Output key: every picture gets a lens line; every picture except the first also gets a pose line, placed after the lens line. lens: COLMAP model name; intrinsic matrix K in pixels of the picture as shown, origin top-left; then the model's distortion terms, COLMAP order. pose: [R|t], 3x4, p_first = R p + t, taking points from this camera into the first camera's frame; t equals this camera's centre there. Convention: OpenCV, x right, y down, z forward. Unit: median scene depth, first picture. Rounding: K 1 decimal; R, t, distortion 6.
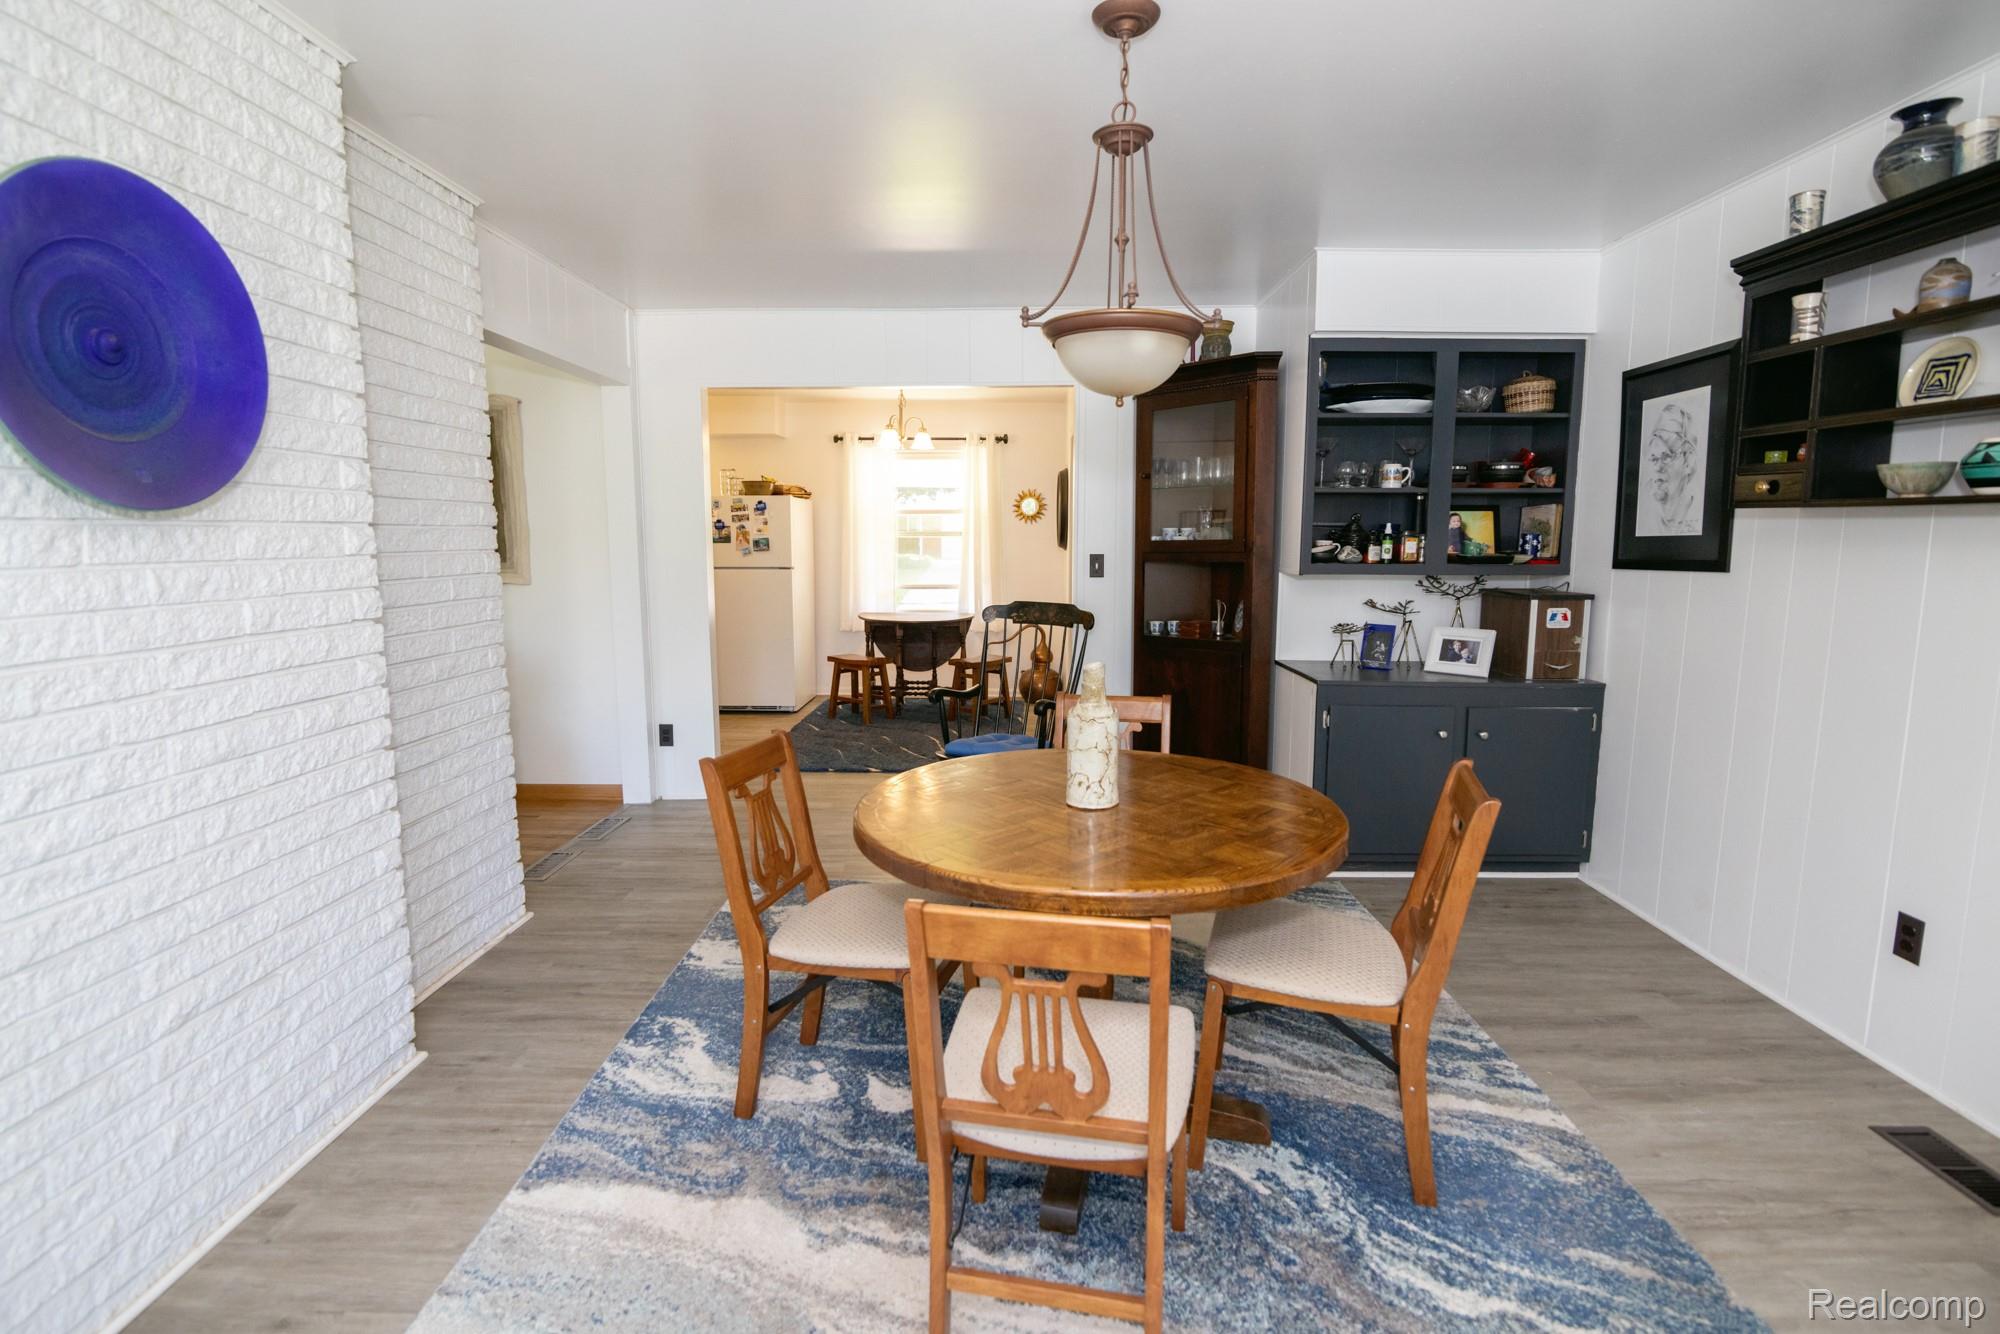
lens RADIAL K [[930.5, 0, 1000.0], [0, 930.5, 667.0], [0, 0, 1]] dist [-0.026793, 0.006352]
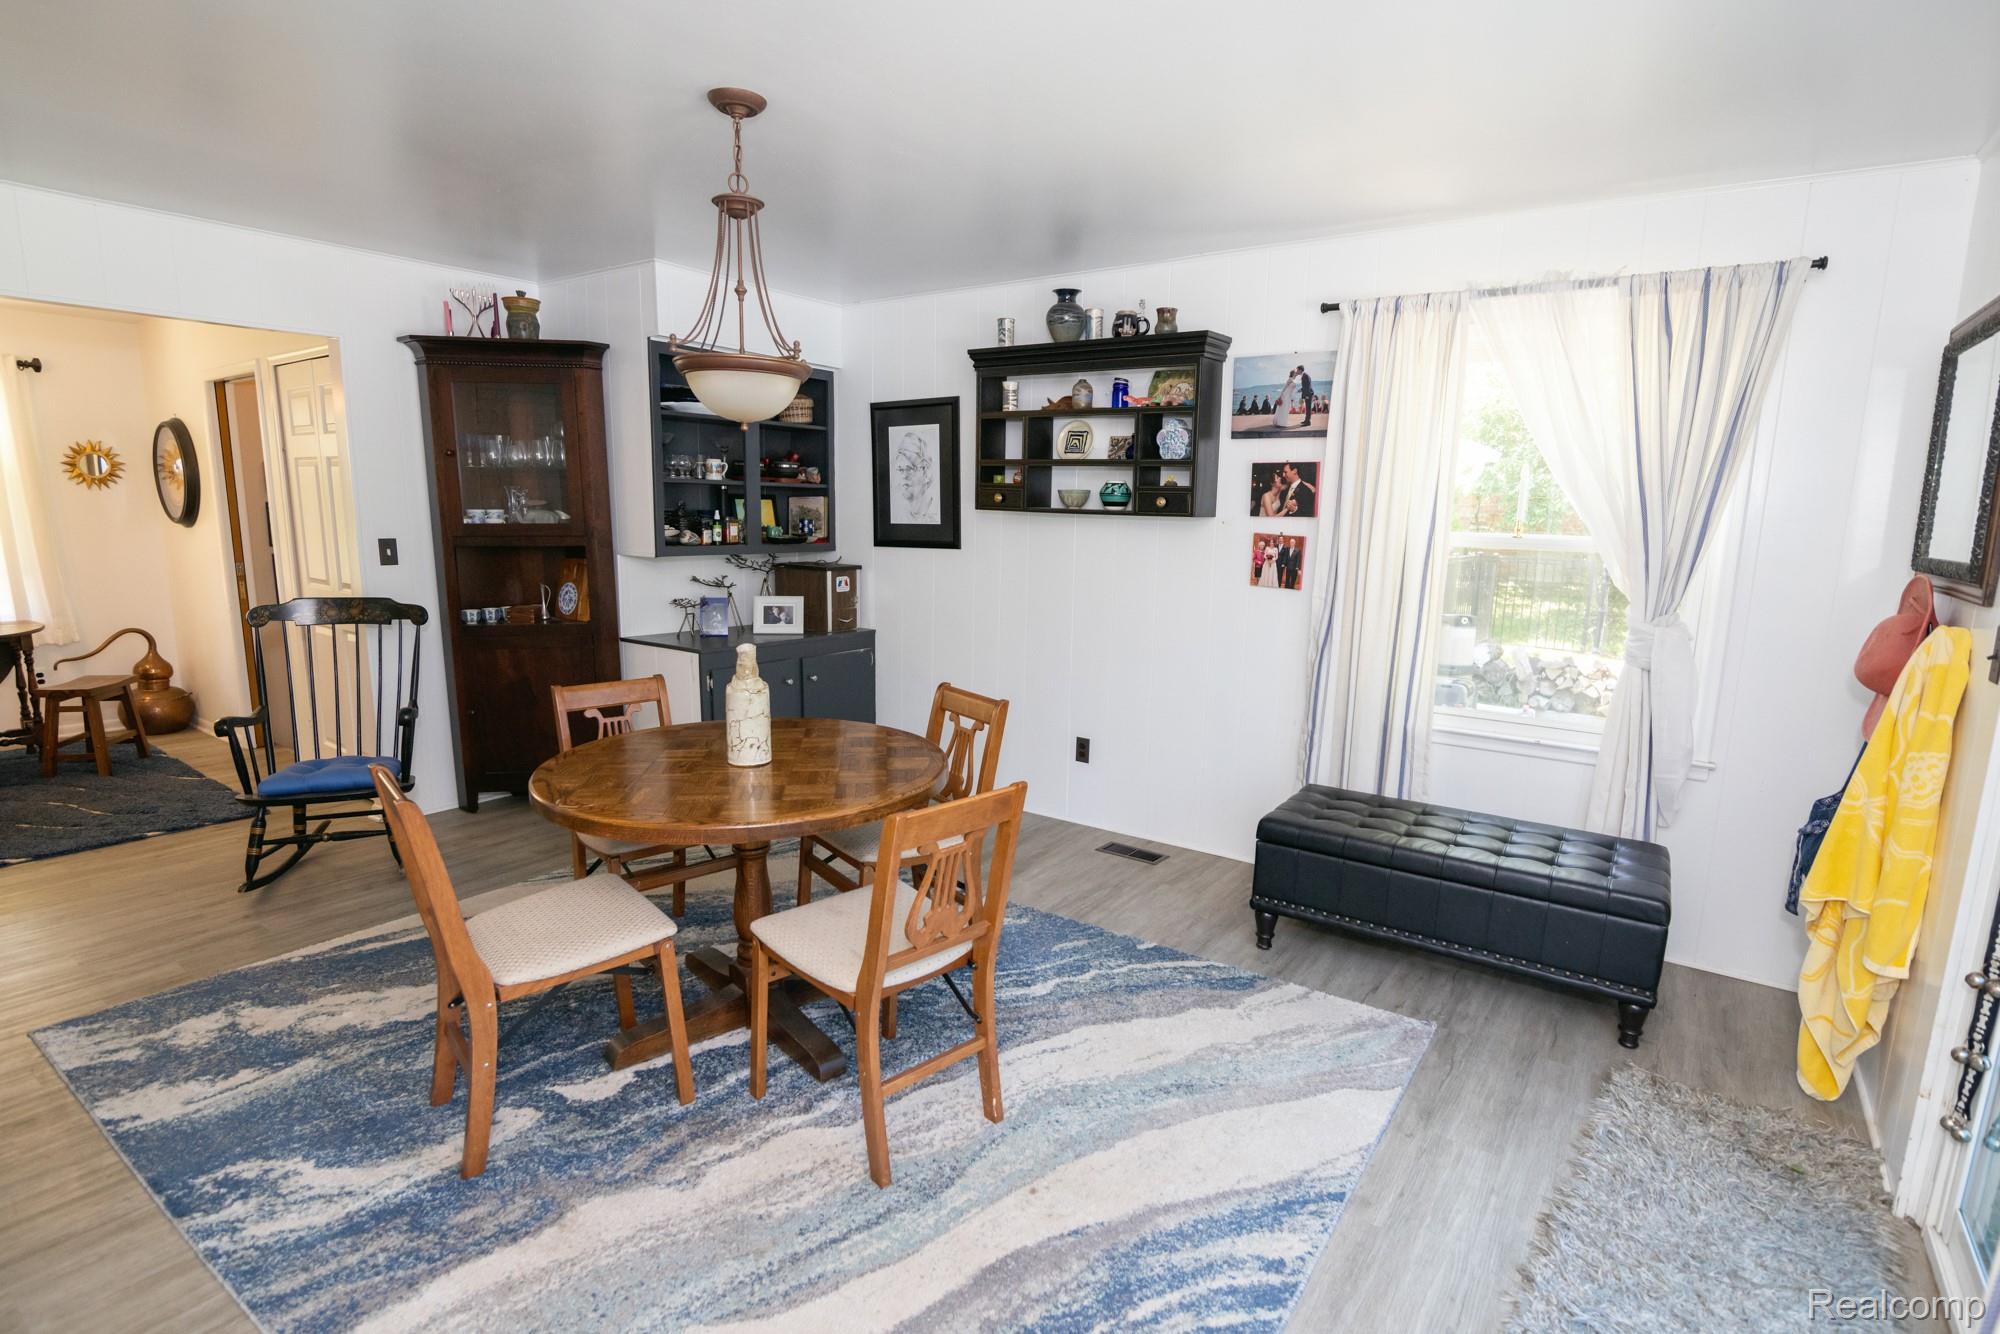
lens RADIAL K [[983.0, 0, 998.0], [0, 983.0, 700.8], [0, 0, 1]] dist [-0.011972, 0.000540]
pose [[0.565209, -0.148880, 0.811402, -0.501180], [0.094670, 0.988788, 0.115482, -0.032490], [-0.819498, 0.011544, 0.572966, 0.002119]]
